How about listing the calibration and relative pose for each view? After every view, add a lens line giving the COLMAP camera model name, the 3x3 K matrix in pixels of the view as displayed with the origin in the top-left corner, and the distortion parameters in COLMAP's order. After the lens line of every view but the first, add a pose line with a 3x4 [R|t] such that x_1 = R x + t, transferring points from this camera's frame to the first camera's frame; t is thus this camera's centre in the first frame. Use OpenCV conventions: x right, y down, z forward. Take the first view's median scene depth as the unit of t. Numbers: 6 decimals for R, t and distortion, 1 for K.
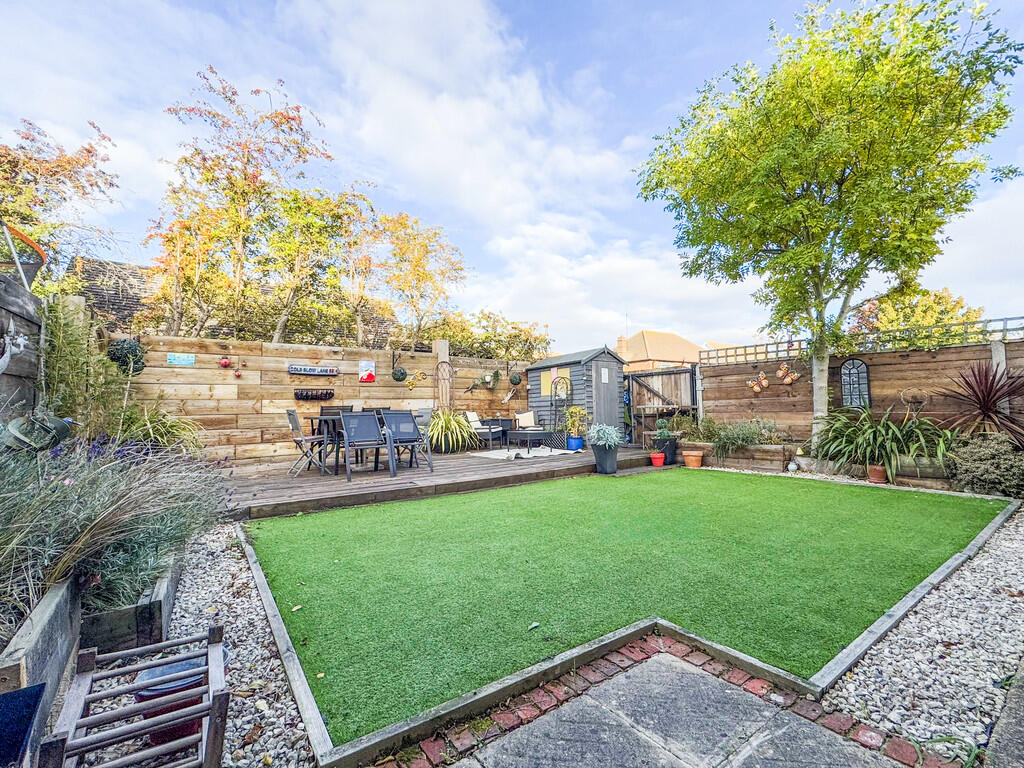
lens RADIAL K [[440.0, 0, 512.6], [0, 440.0, 383.6], [0, 0, 1]] dist [-0.001555, -0.000016]
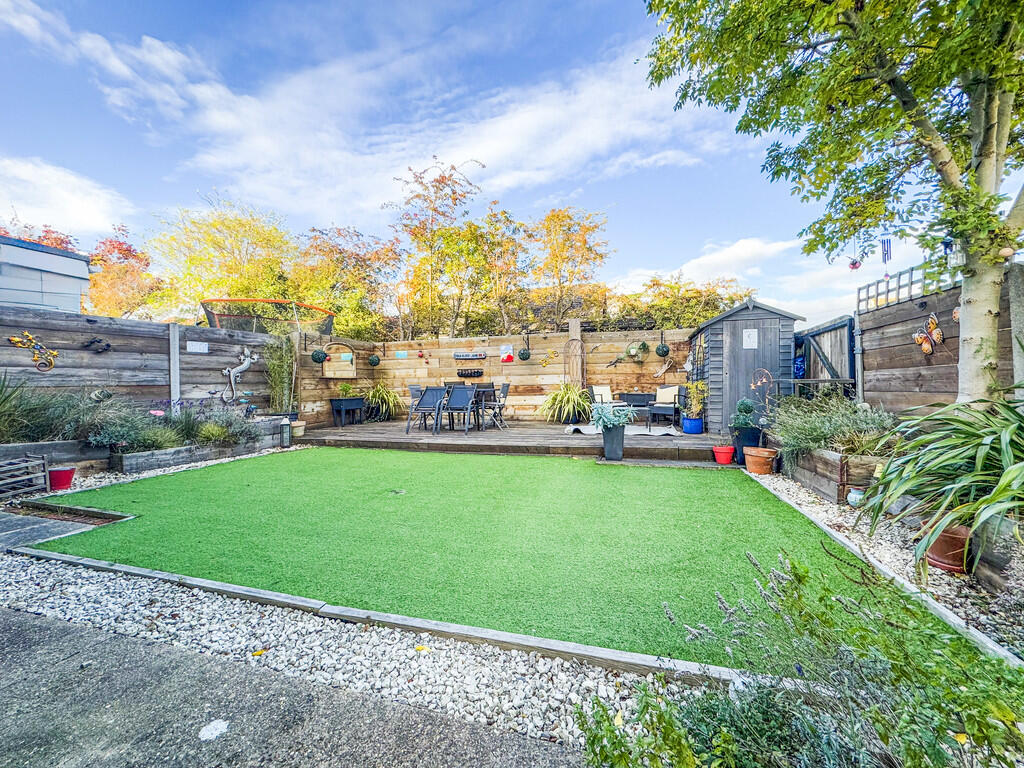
lens RADIAL K [[404.9, 0, 510.8], [0, 404.9, 385.9], [0, 0, 1]] dist [-0.011677, 0.000206]
pose [[0.614228, 0.007288, -0.789095, 0.597872], [0.050027, 0.997586, 0.048154, 0.009547], [0.787541, -0.069054, 0.612381, 0.303785]]
